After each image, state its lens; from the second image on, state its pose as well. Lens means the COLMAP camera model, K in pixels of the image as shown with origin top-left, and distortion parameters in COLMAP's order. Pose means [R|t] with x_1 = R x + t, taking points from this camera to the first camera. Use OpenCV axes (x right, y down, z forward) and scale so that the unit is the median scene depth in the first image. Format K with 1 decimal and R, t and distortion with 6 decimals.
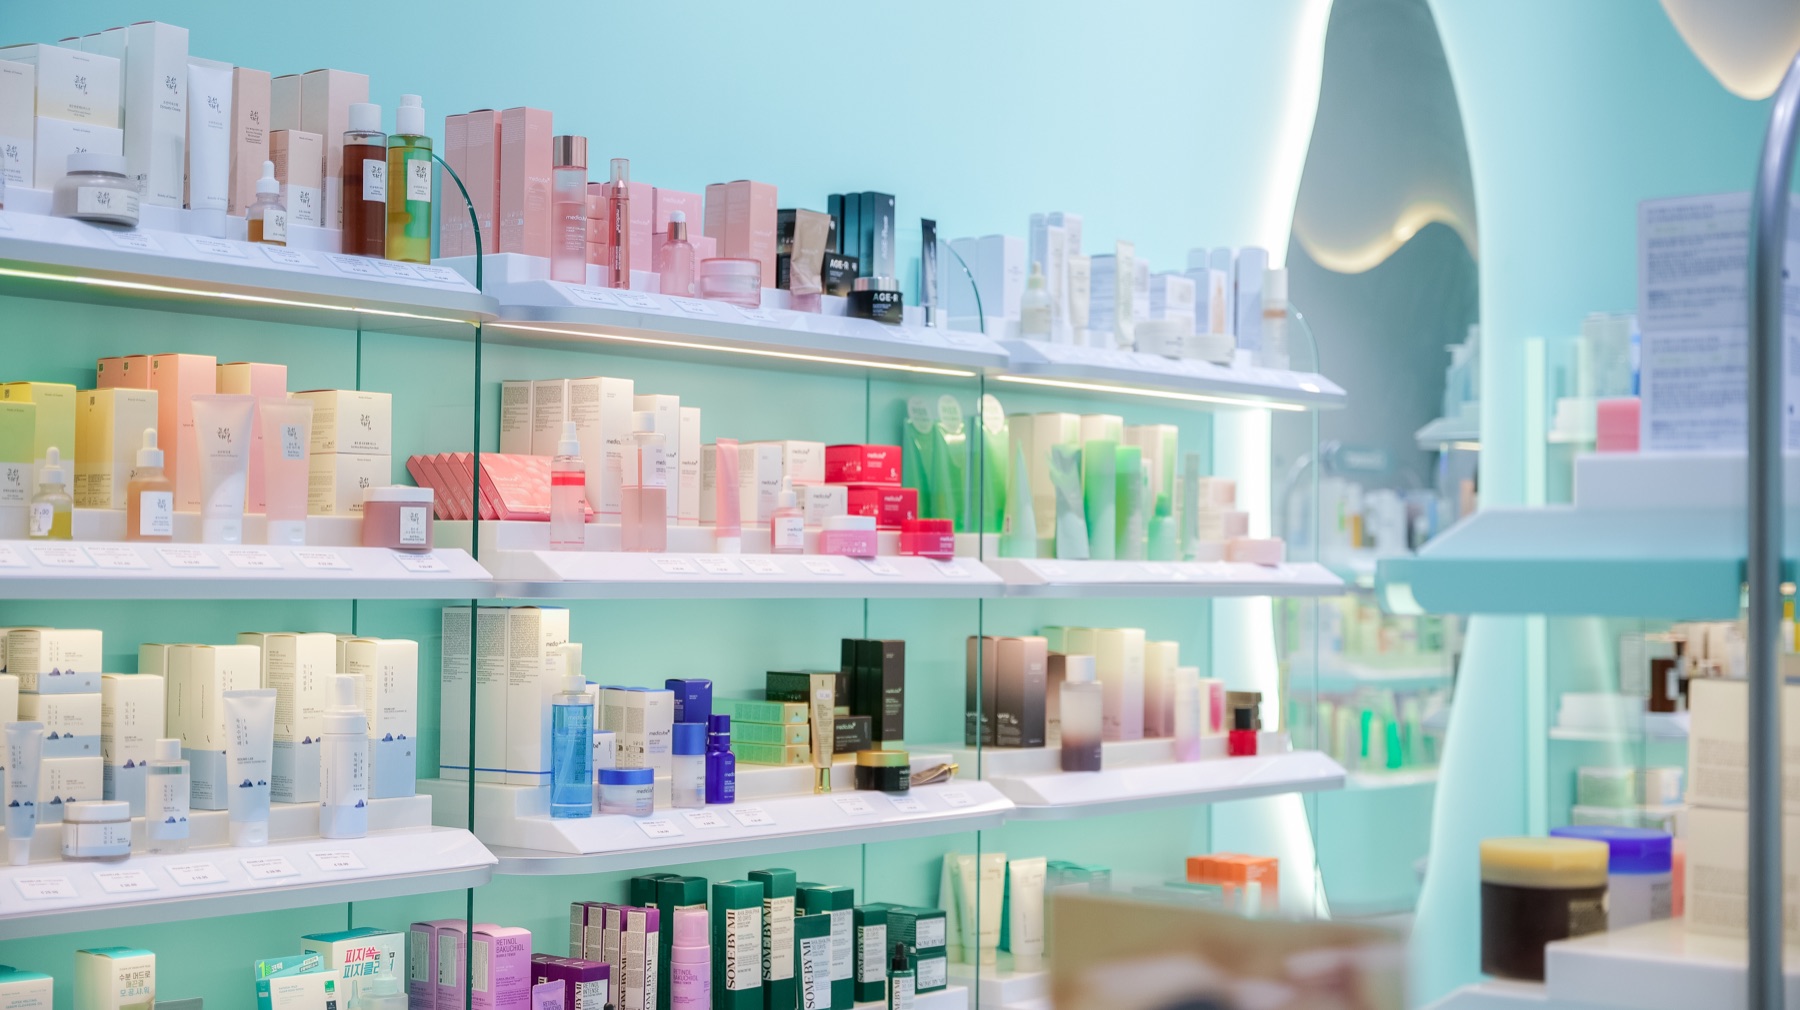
lens RADIAL K [[2614.8, 0, 900.0], [0, 2614.8, 505.0], [0, 0, 1]] dist [0.010874, 0.003935]
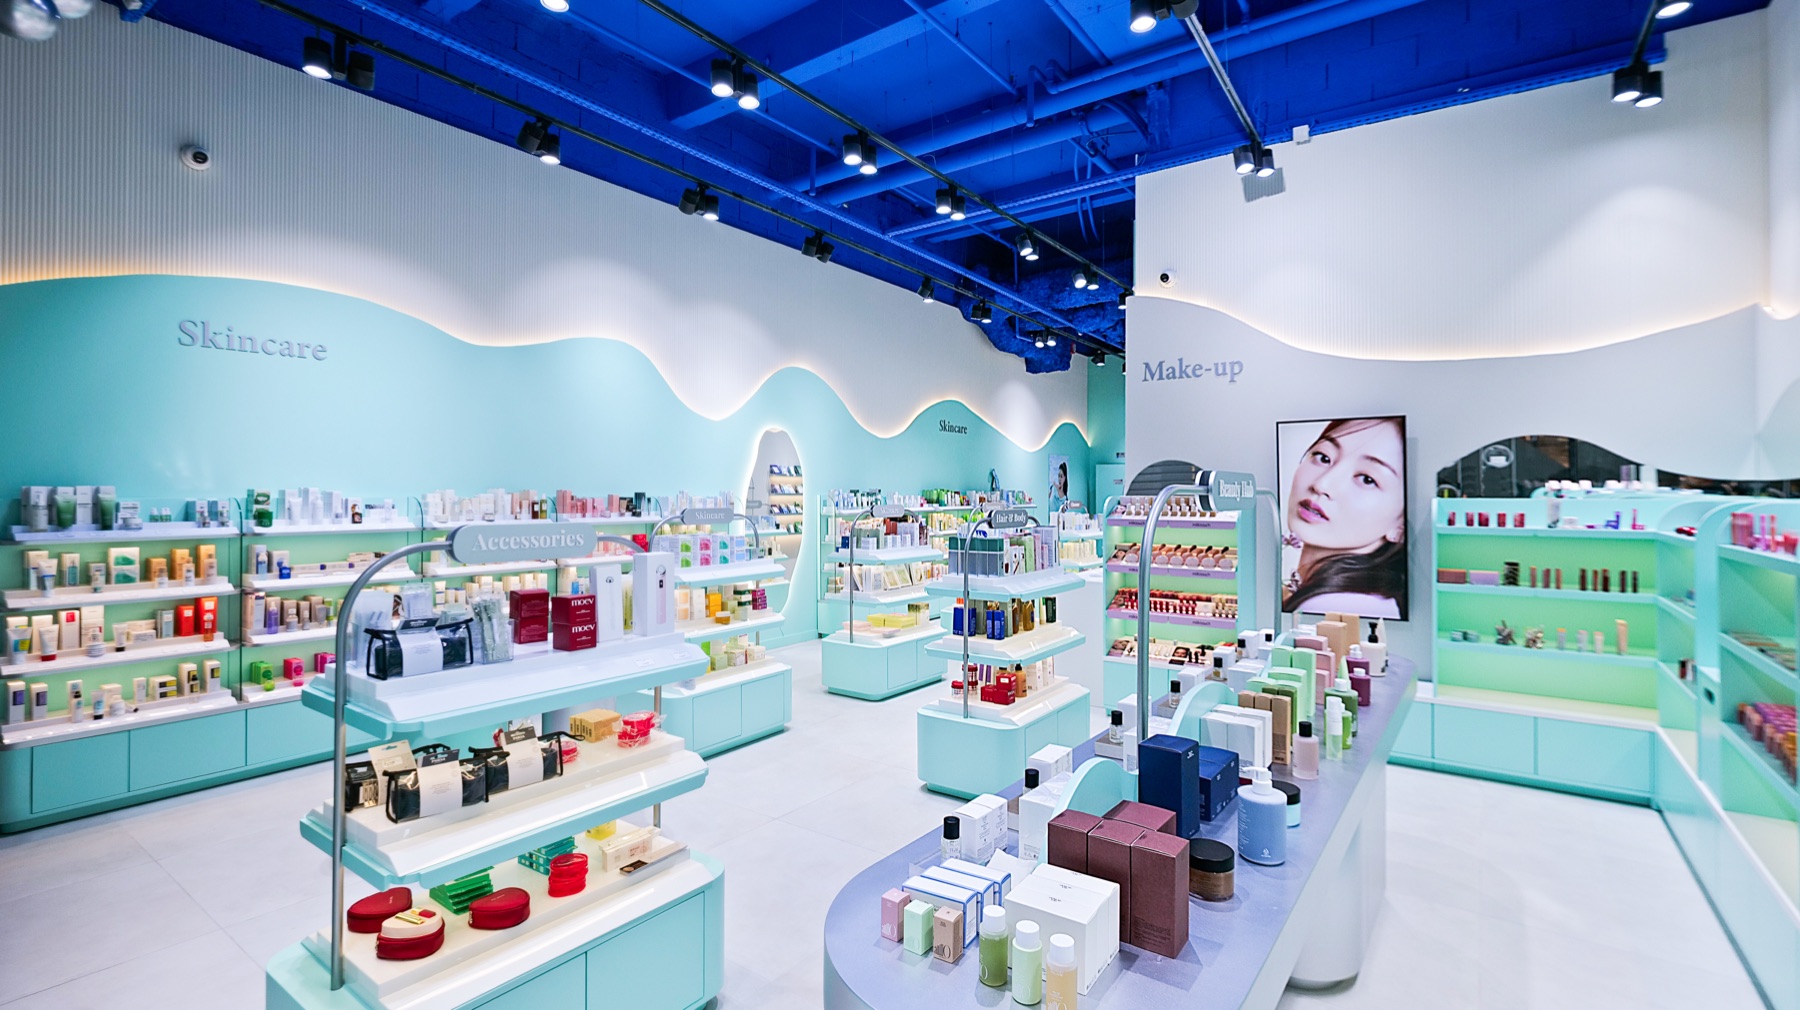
lens RADIAL K [[780.5, 0, 910.3], [0, 780.5, 500.3], [0, 0, 1]] dist [0.002420, 0.000329]
pose [[0.998504, -0.009035, 0.053921, 0.609424], [0.007249, 0.999422, 0.033224, -0.185841], [-0.054190, -0.032783, 0.997992, -0.993960]]
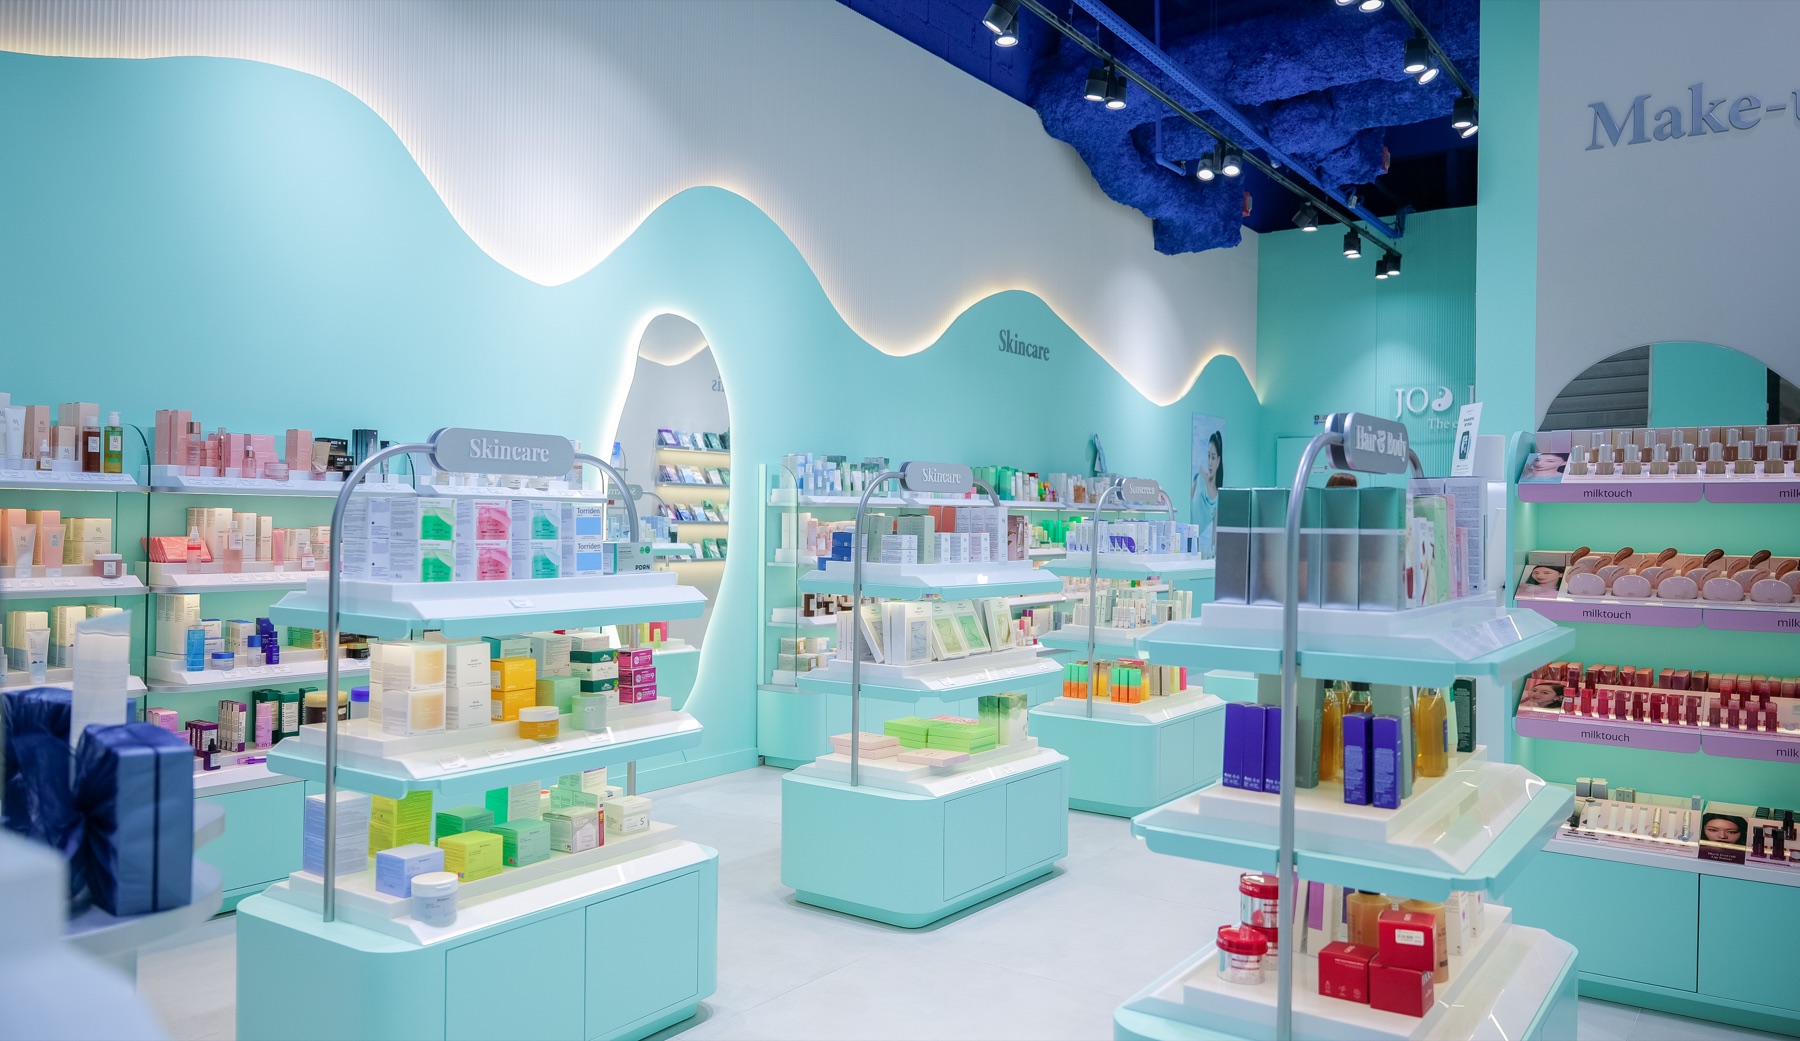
lens RADIAL K [[1271.0, 0, 860.7], [0, 1271.0, 522.9], [0, 0, 1]] dist [0.025762, -0.030584]
pose [[0.999262, 0.002771, 0.038319, 0.517136], [-0.003830, 0.999612, 0.027605, -0.074990], [-0.038227, -0.027731, 0.998884, -0.358884]]
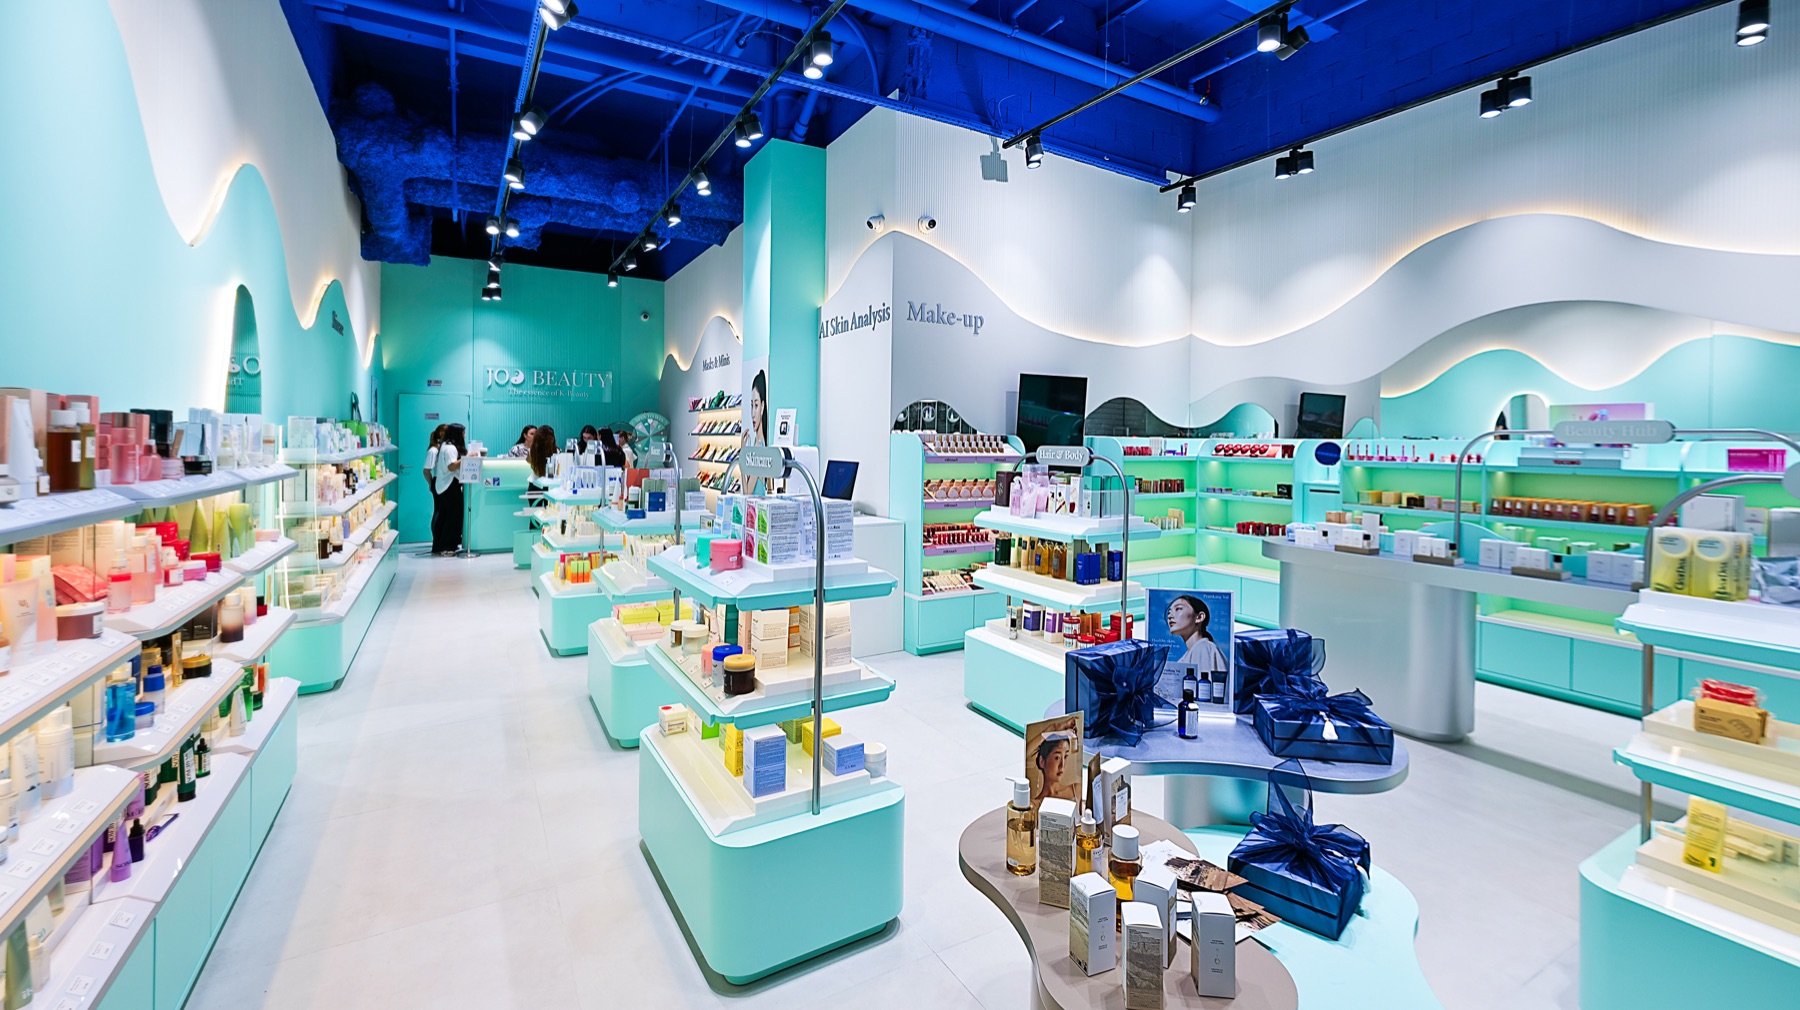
lens RADIAL K [[759.7, 0, 909.0], [0, 759.7, 439.6], [0, 0, 1]] dist [0.001506, 0.000431]
pose [[0.352037, -0.005978, 0.935967, -0.470341], [-0.026497, 0.999515, 0.016350, -0.145596], [-0.935611, -0.030556, 0.351708, 0.207930]]
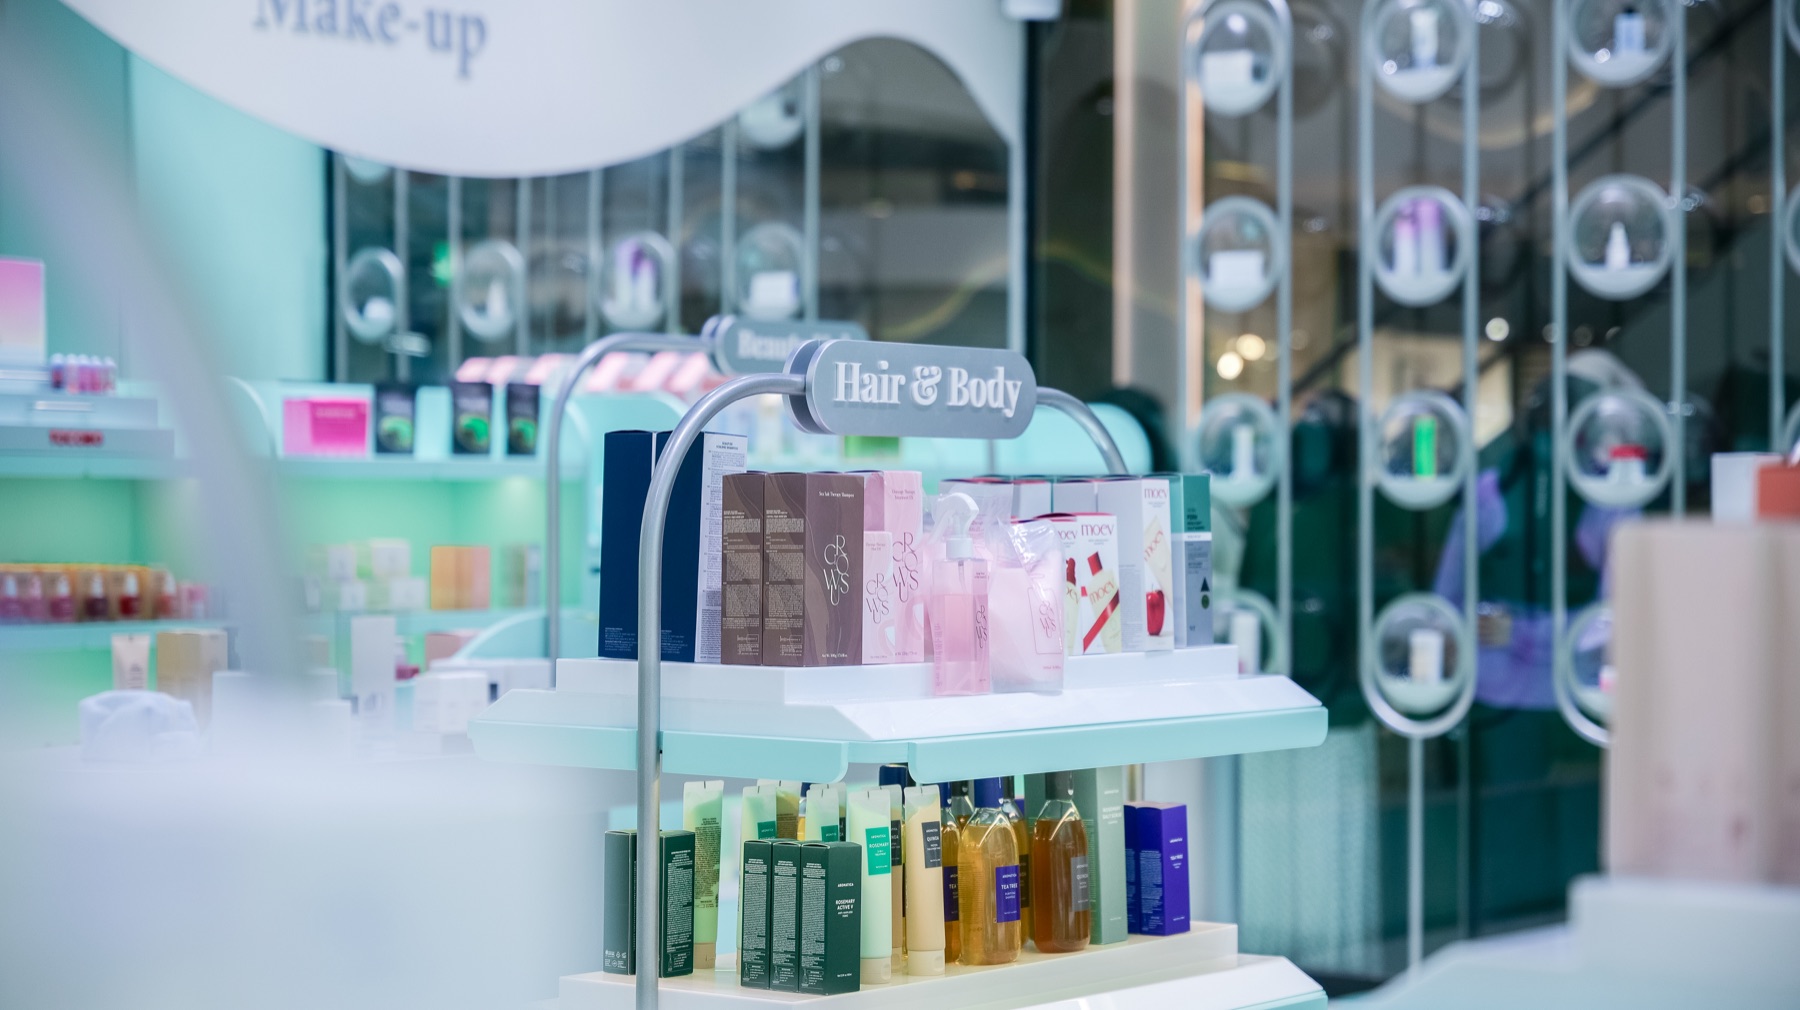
lens RADIAL K [[3658.0, 0, 900.5], [0, 3658.0, 502.8], [0, 0, 1]] dist [0.028226, -0.042861]
pose [[-0.999390, -0.015242, -0.031426, 0.888235], [-0.014591, 0.999677, -0.020829, -0.035793], [0.031734, -0.020358, -0.999289, 1.728638]]
